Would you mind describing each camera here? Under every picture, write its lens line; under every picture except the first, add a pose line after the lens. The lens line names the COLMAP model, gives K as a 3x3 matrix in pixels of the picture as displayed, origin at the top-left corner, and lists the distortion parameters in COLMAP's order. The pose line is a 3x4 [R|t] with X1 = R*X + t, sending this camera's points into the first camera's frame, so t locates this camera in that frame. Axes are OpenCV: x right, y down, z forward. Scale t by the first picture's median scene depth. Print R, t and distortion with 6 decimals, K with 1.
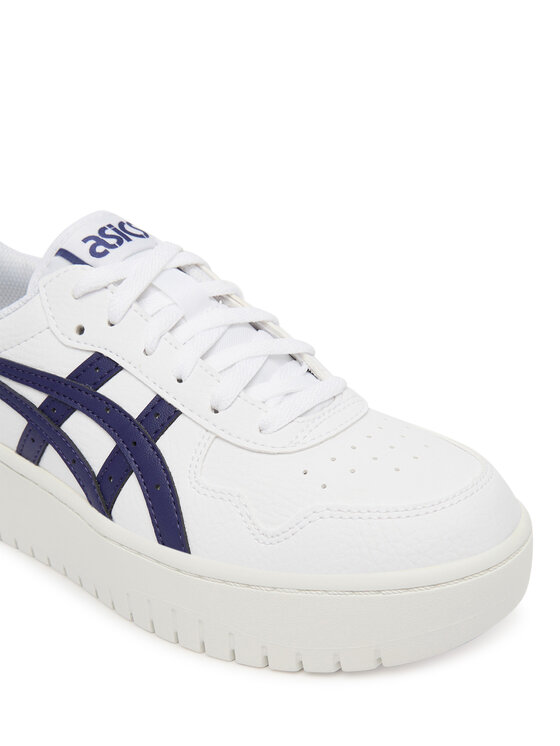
lens RADIAL K [[929.1, 0, 280.0], [0, 929.1, 373.0], [0, 0, 1]] dist [-0.009930, -0.009225]
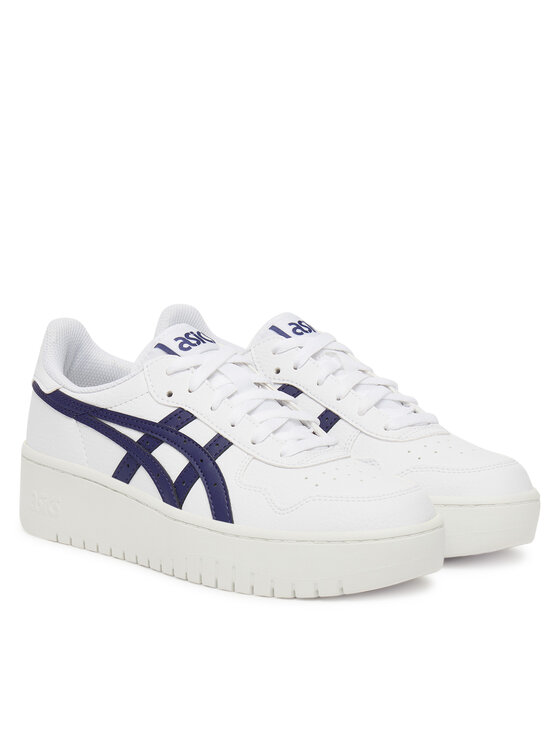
lens RADIAL K [[1897.0, 0, 280.0], [0, 1897.0, 373.0], [0, 0, 1]] dist [-0.028658, -0.061606]
pose [[0.996408, 0.083796, -0.012253, 0.005466], [-0.084419, 0.971305, -0.222350, 0.623572], [-0.006731, 0.222586, 0.974890, -2.153538]]
